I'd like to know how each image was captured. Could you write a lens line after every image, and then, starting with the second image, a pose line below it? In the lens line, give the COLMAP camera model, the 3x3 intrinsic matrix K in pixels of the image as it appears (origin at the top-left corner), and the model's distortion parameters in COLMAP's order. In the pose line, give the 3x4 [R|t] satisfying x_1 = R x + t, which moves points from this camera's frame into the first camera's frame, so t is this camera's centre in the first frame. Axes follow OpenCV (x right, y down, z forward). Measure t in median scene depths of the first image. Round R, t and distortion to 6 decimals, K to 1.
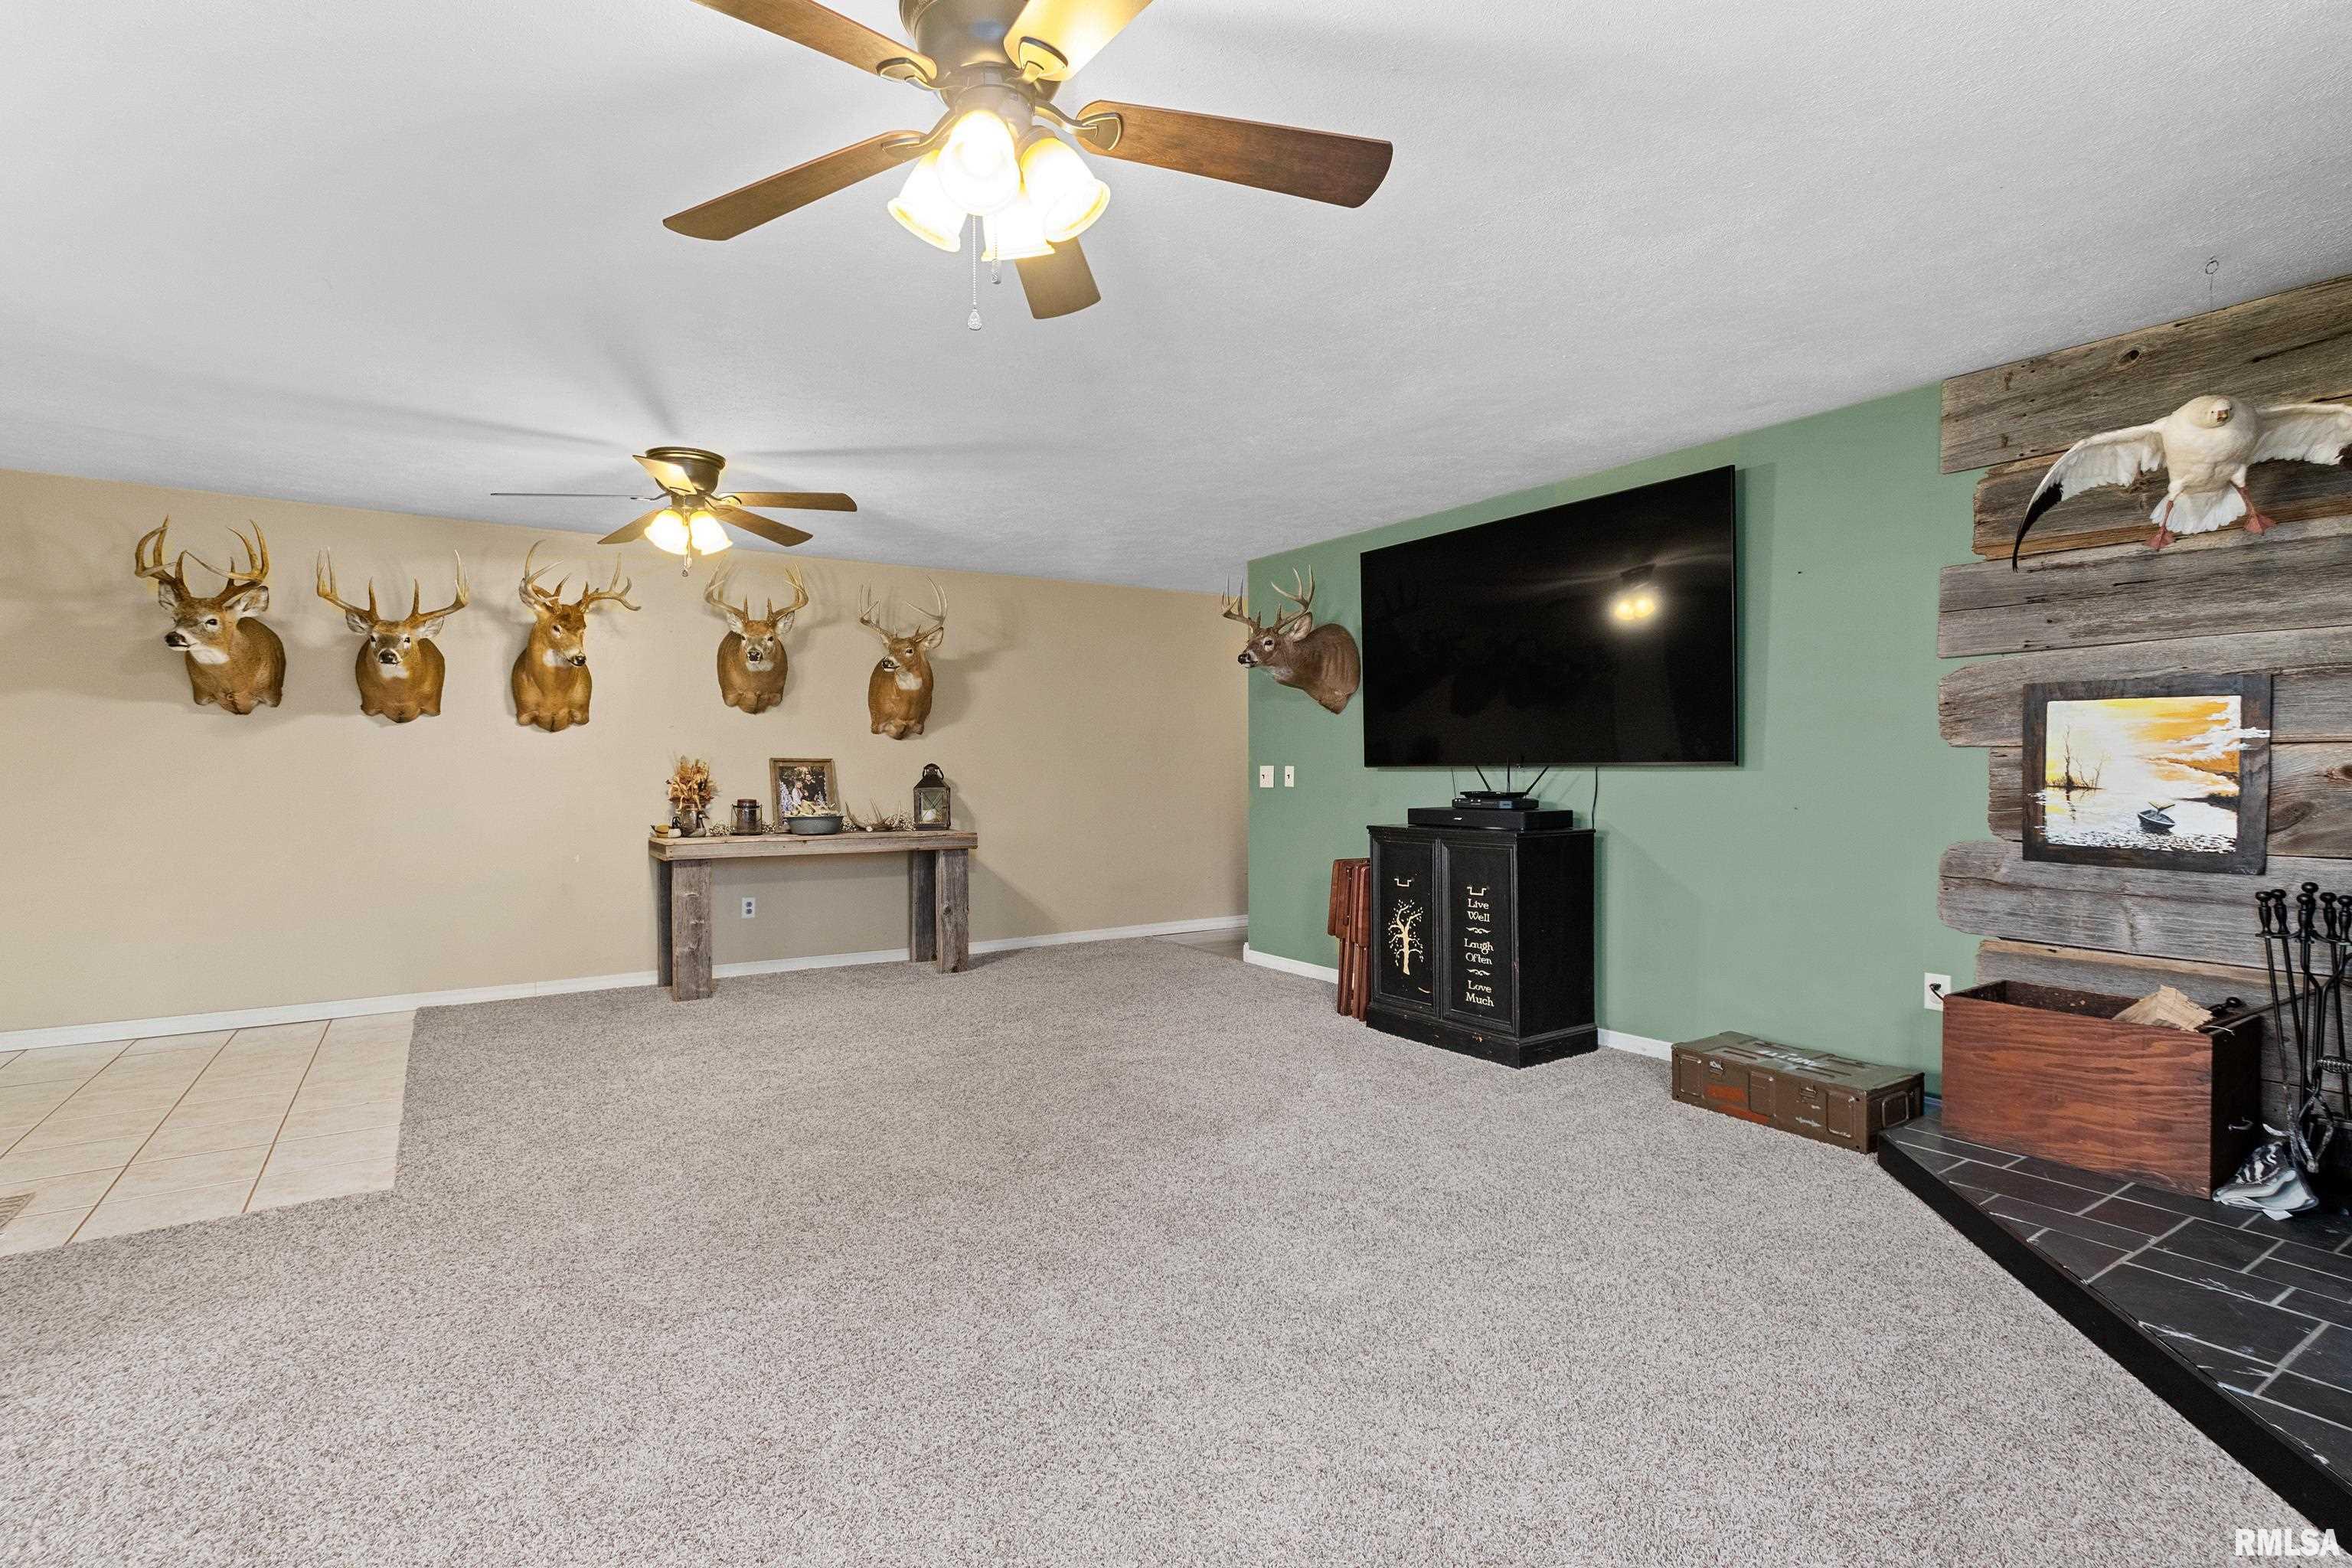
lens RADIAL K [[1098.4, 0, 1163.6], [0, 1098.4, 775.0], [0, 0, 1]] dist [0.001225, -0.000038]
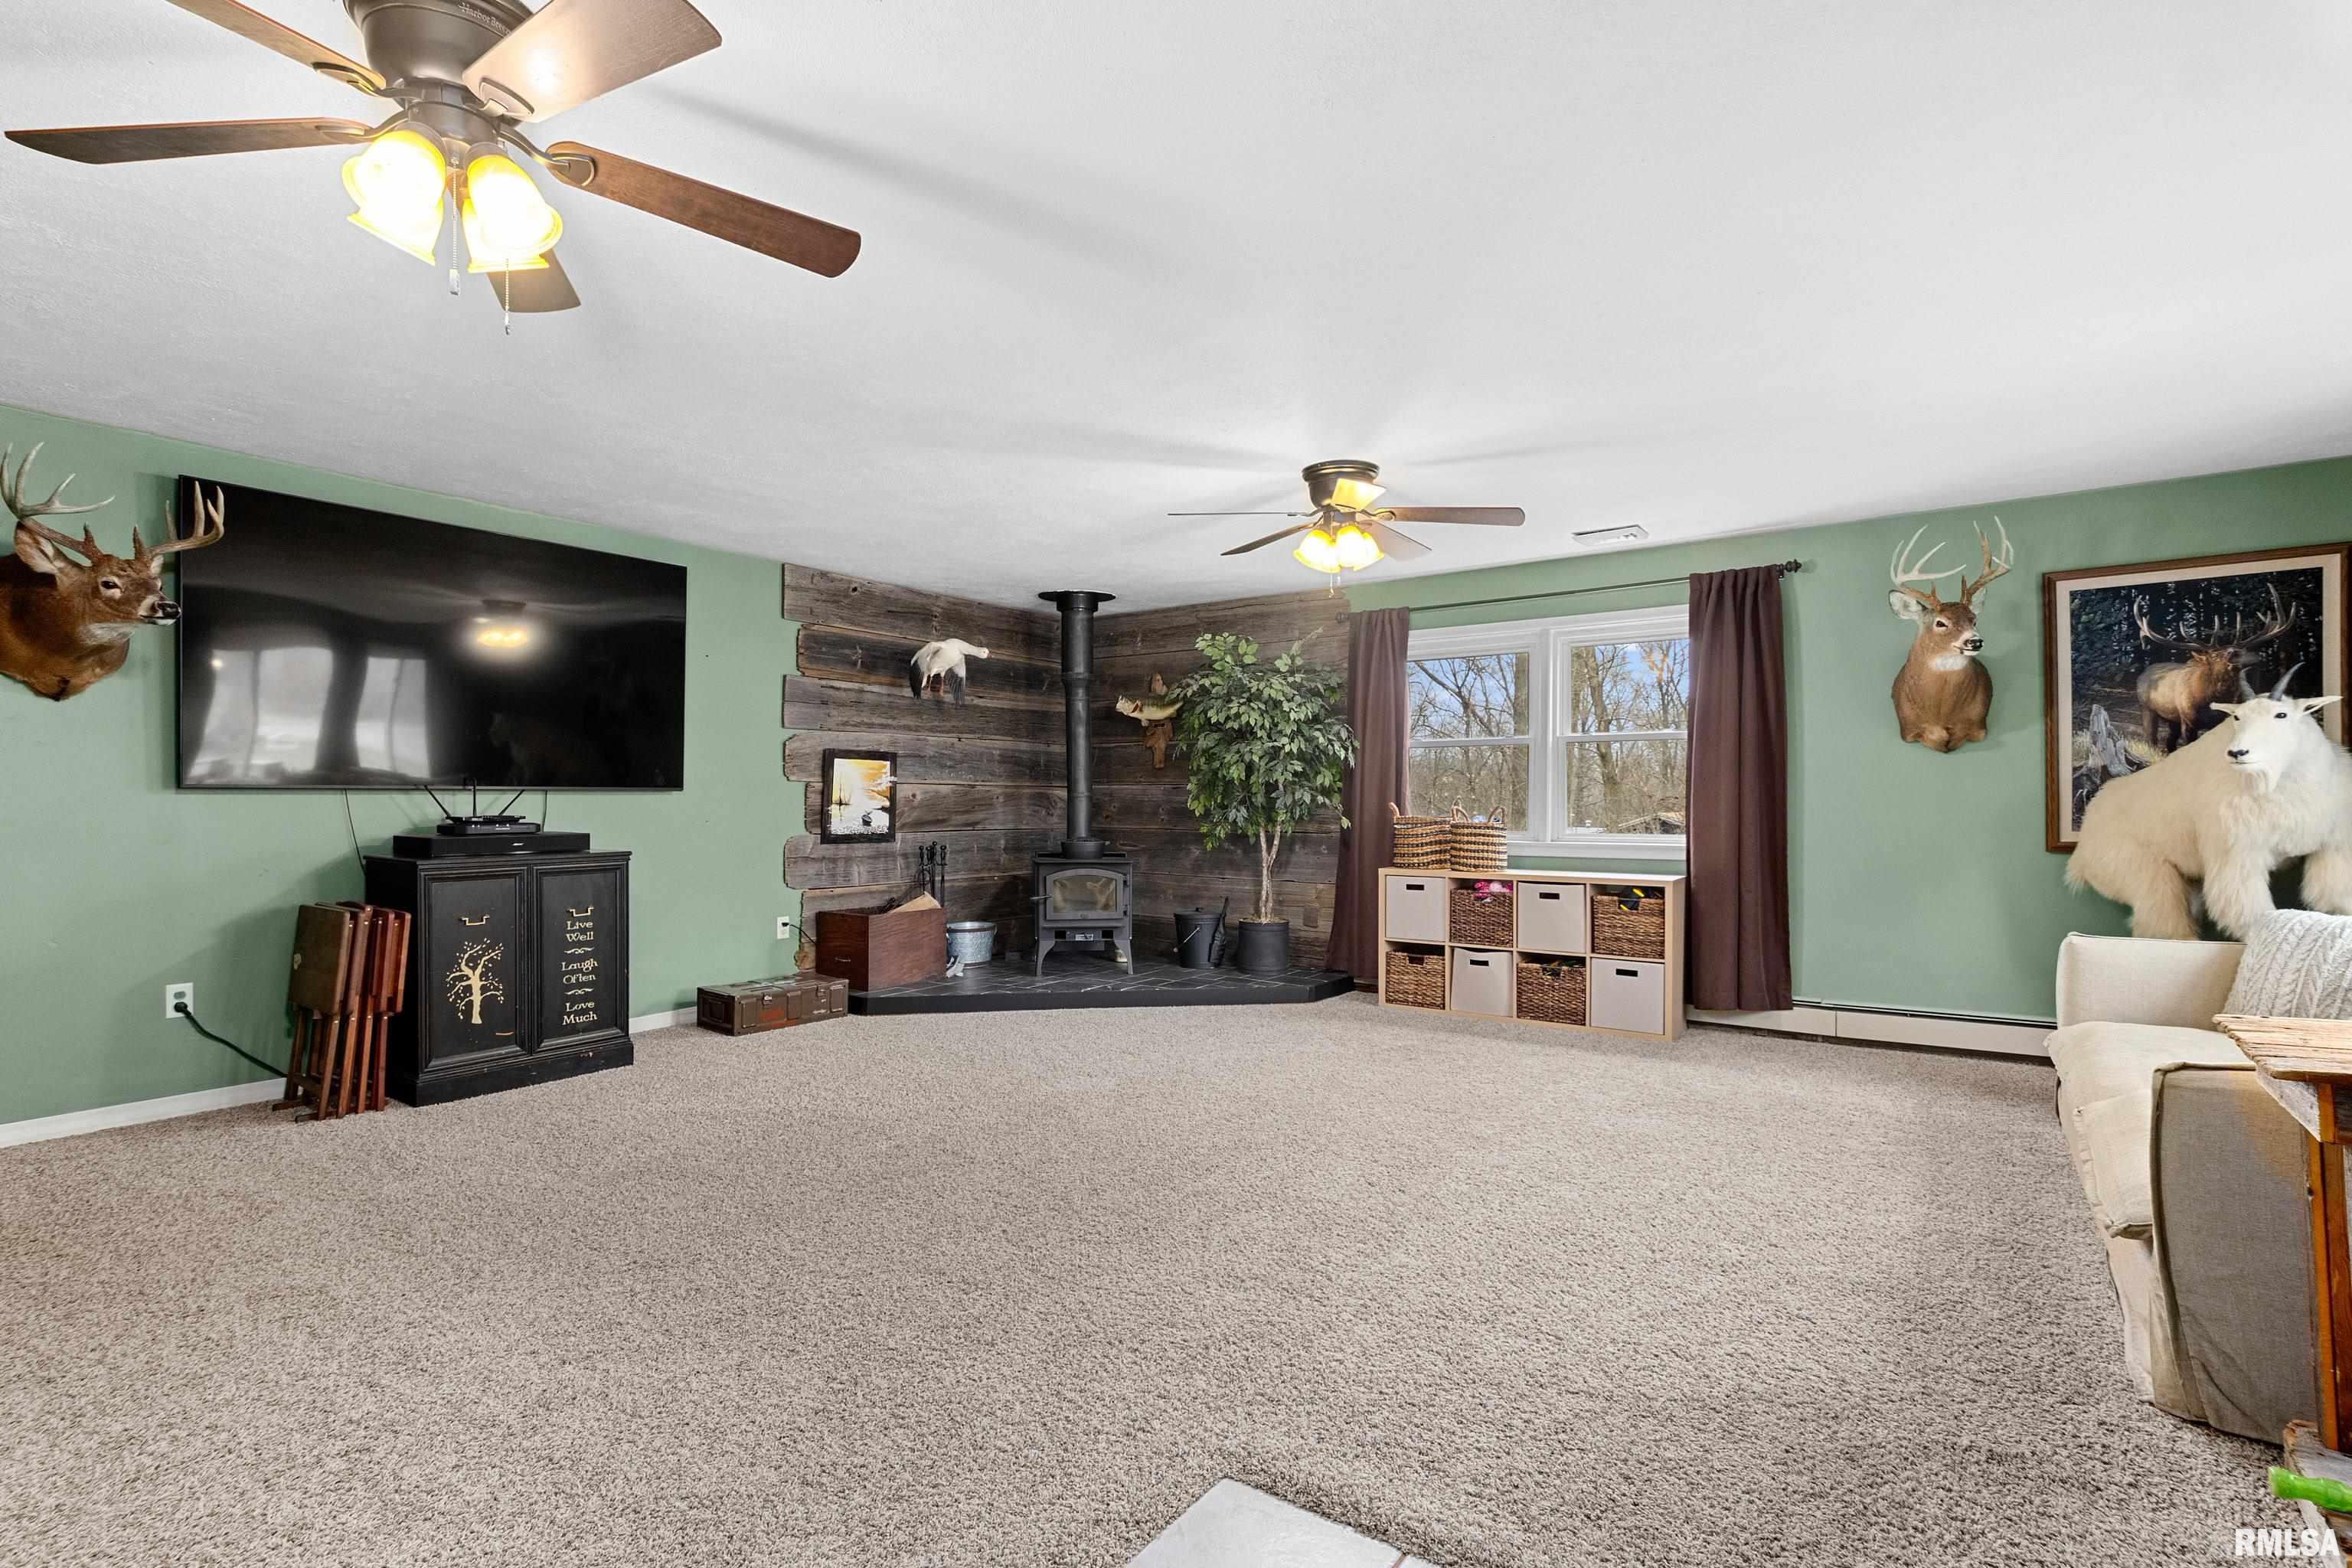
lens RADIAL K [[1098.4, 0, 1151.8], [0, 1098.4, 788.8], [0, 0, 1]] dist [0.001225, -0.000038]
pose [[-0.347547, 0.006908, 0.937637, -0.820144], [0.001877, 0.999976, -0.006672, -0.001203], [-0.937661, -0.000559, -0.347552, 0.818451]]
